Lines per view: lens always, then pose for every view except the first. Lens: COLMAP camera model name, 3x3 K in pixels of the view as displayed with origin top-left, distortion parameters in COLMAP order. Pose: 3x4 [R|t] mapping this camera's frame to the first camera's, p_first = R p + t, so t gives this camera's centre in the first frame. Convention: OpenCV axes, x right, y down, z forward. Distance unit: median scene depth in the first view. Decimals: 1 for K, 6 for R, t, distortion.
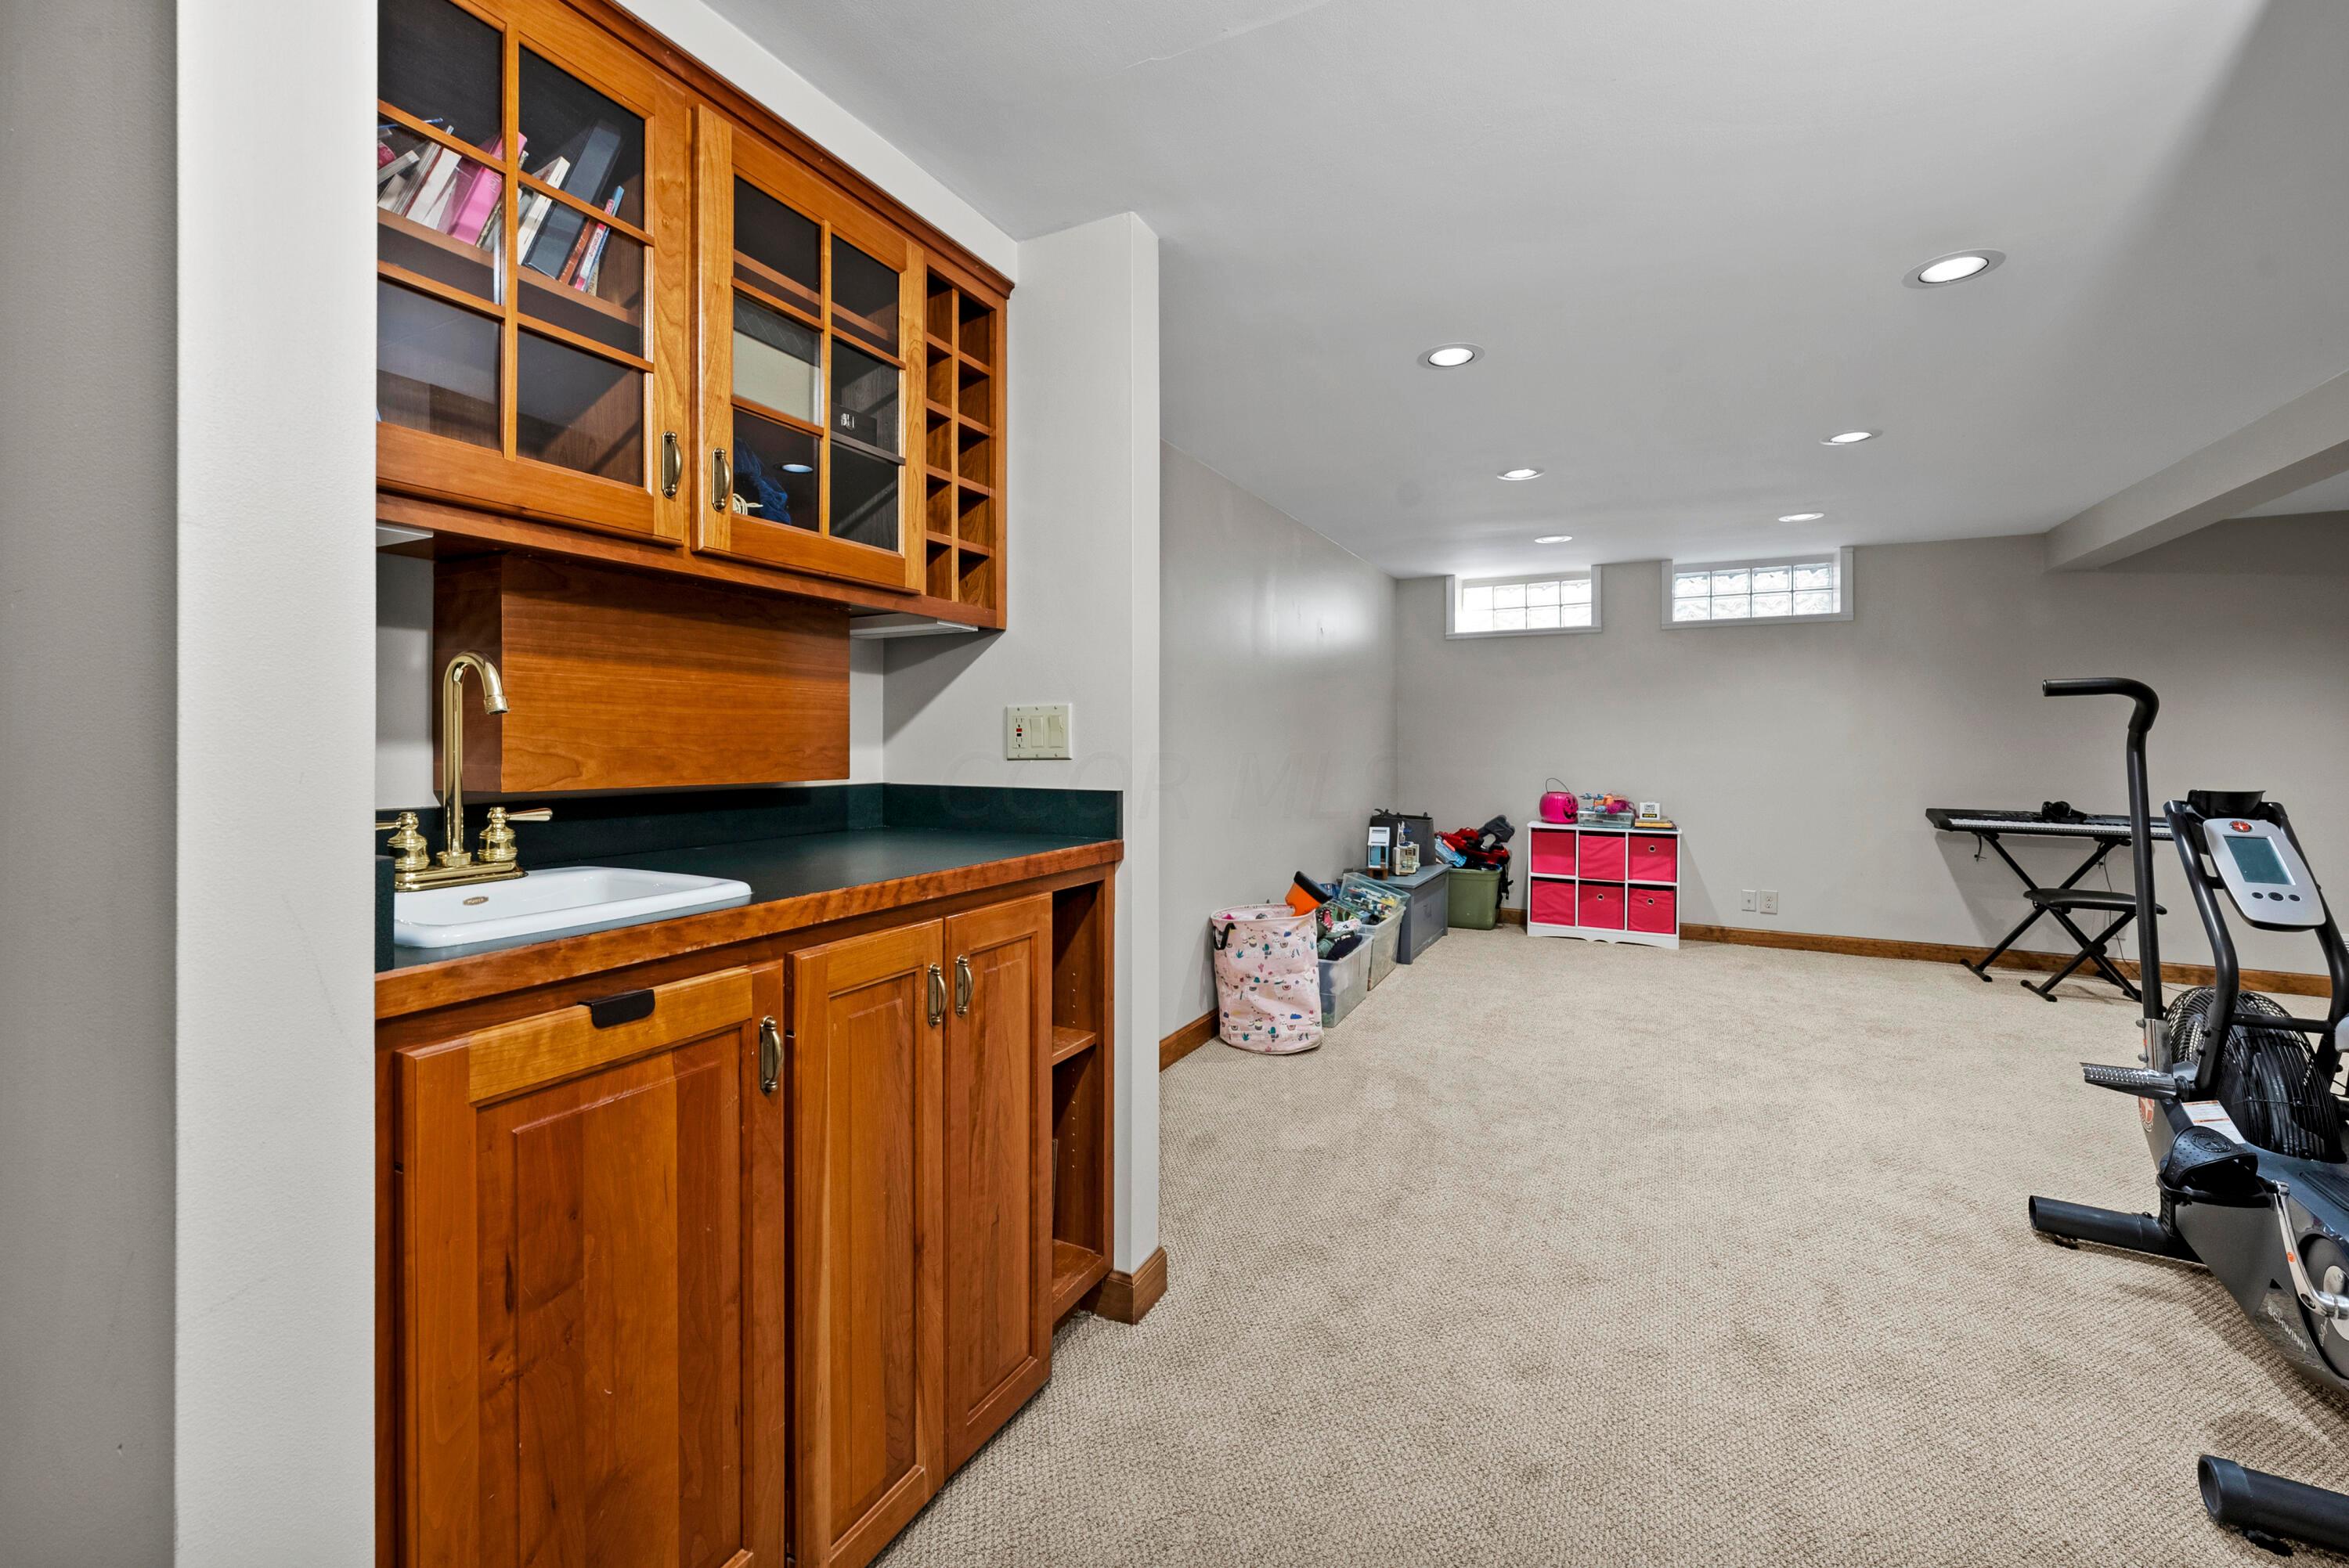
lens RADIAL K [[908.0, 0, 1174.3], [0, 908.0, 745.0], [0, 0, 1]] dist [-0.000356, -0.000099]
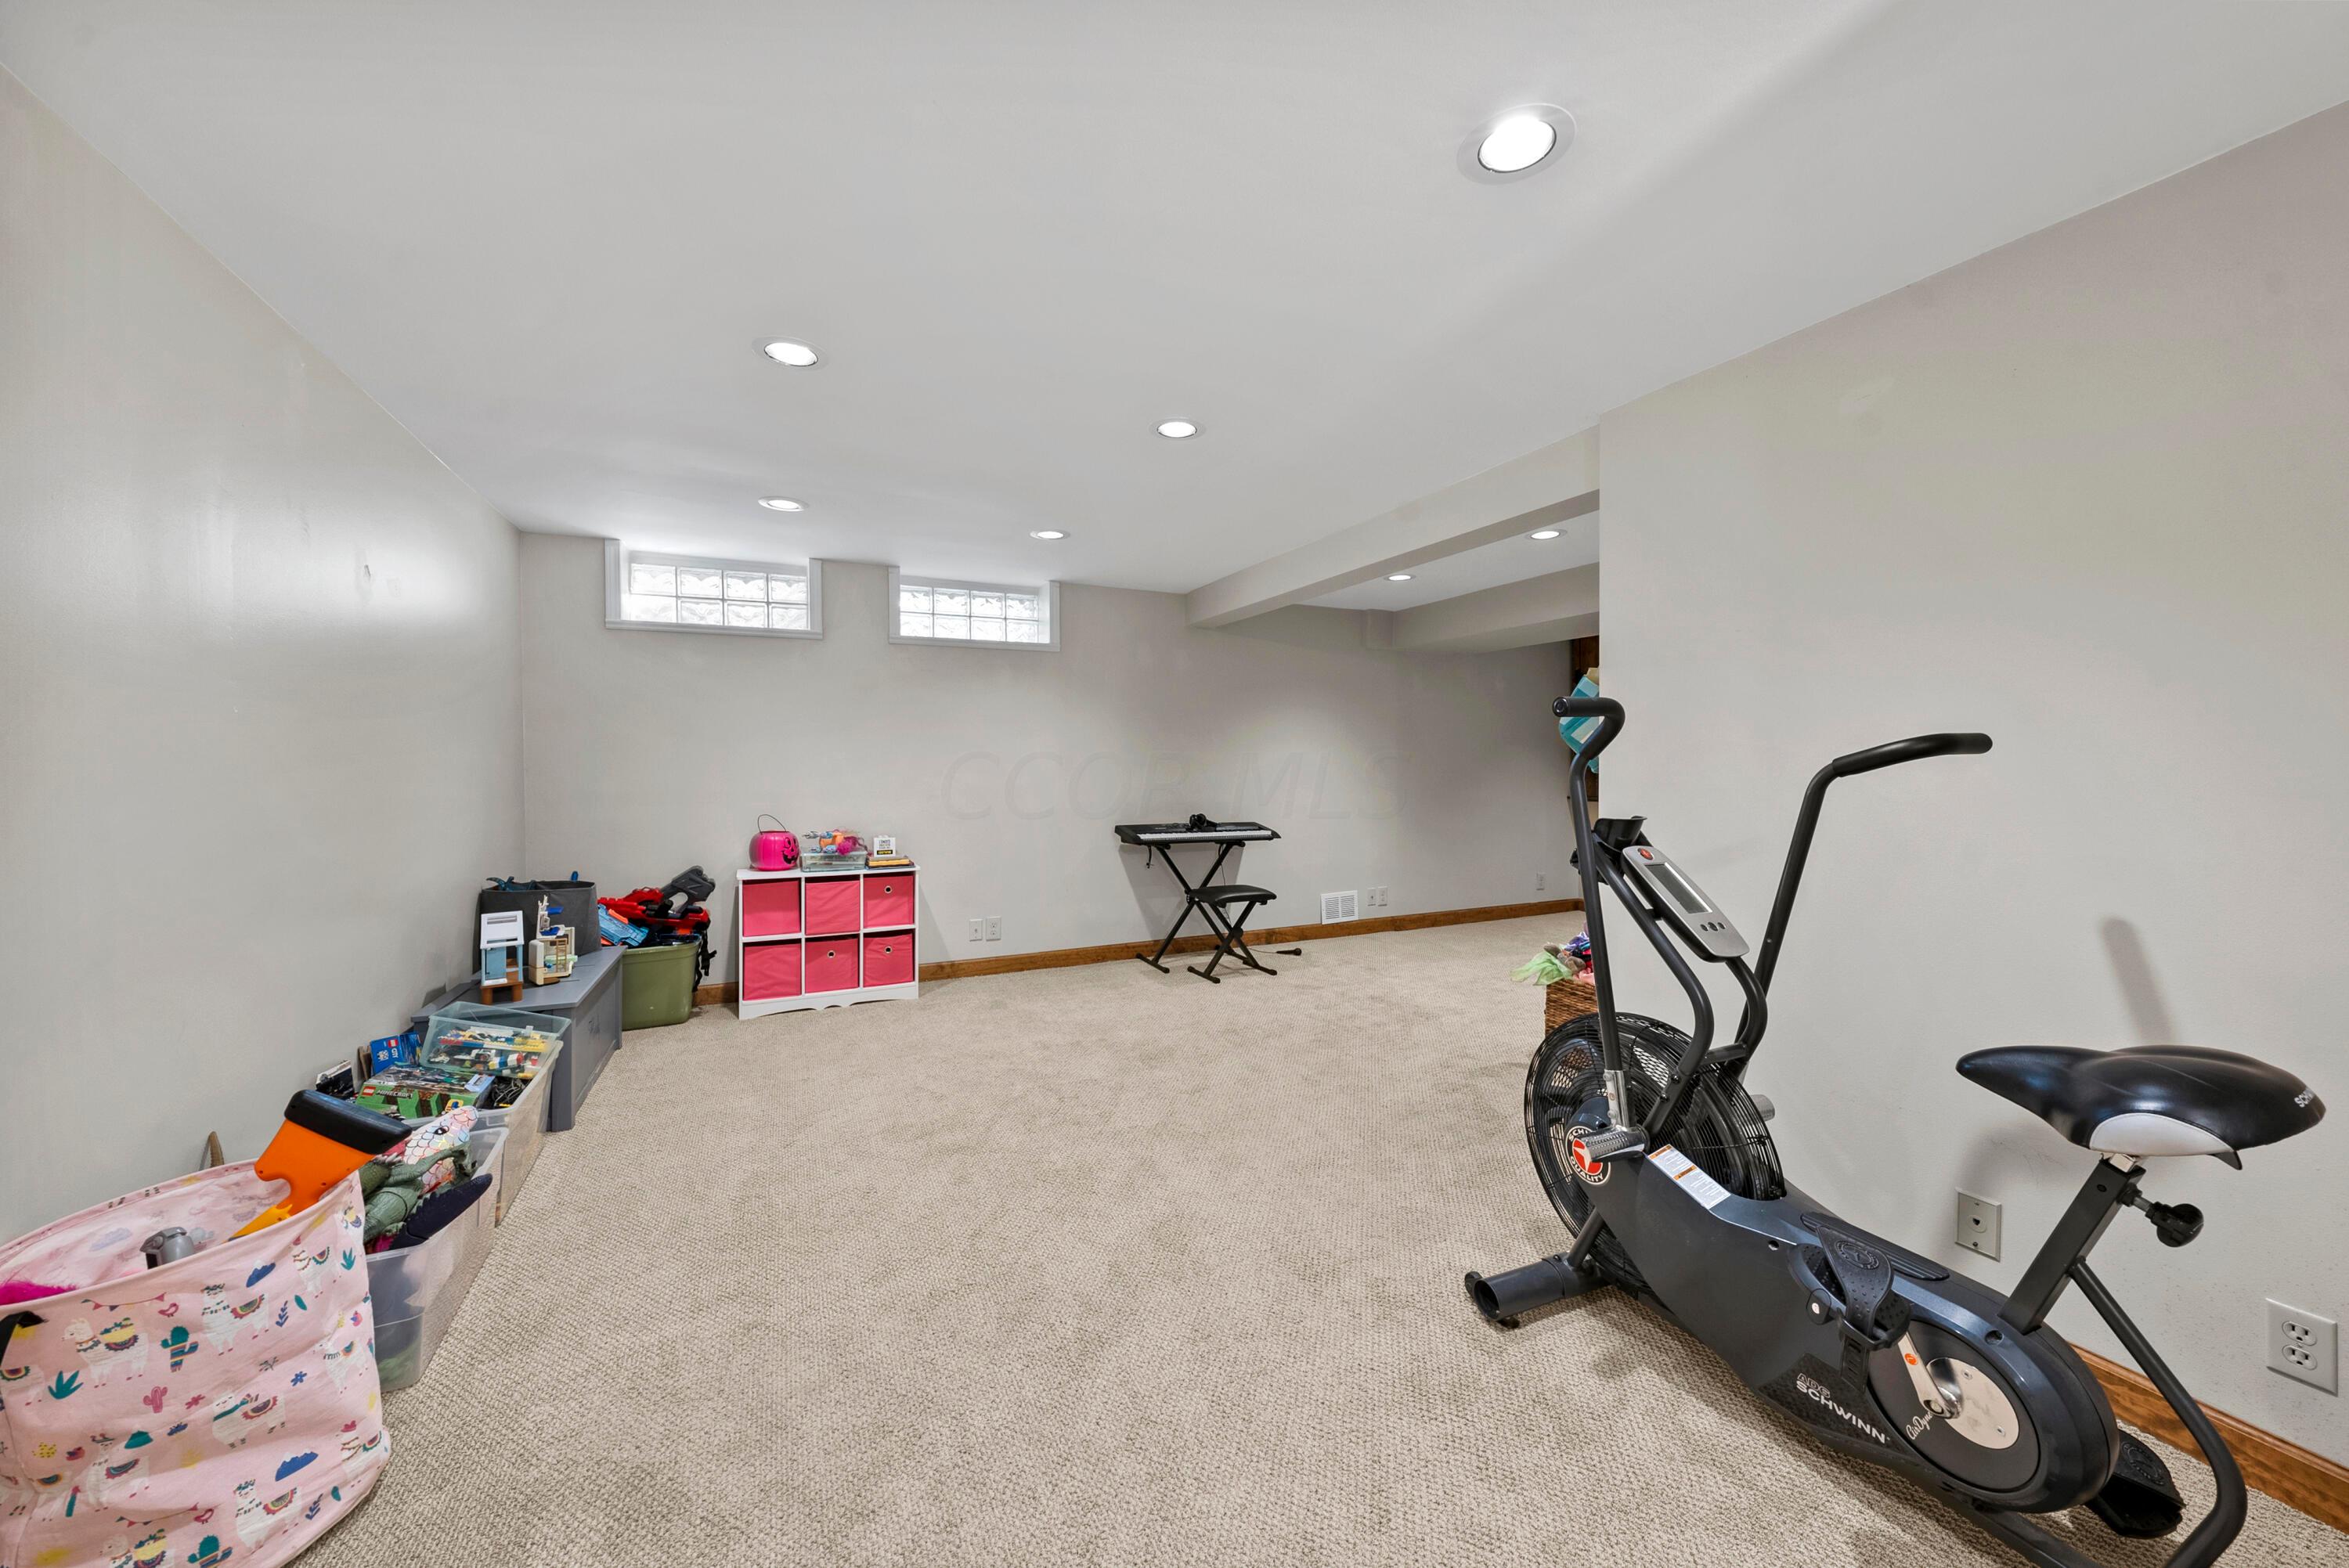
lens RADIAL K [[828.5, 0, 1182.7], [0, 828.5, 767.8], [0, 0, 1]] dist [-0.001968, -0.000156]
pose [[0.591156, -0.010623, 0.806488, 0.048021], [0.010605, 0.999929, 0.005398, -0.005544], [-0.806488, 0.005362, 0.591226, 0.298037]]
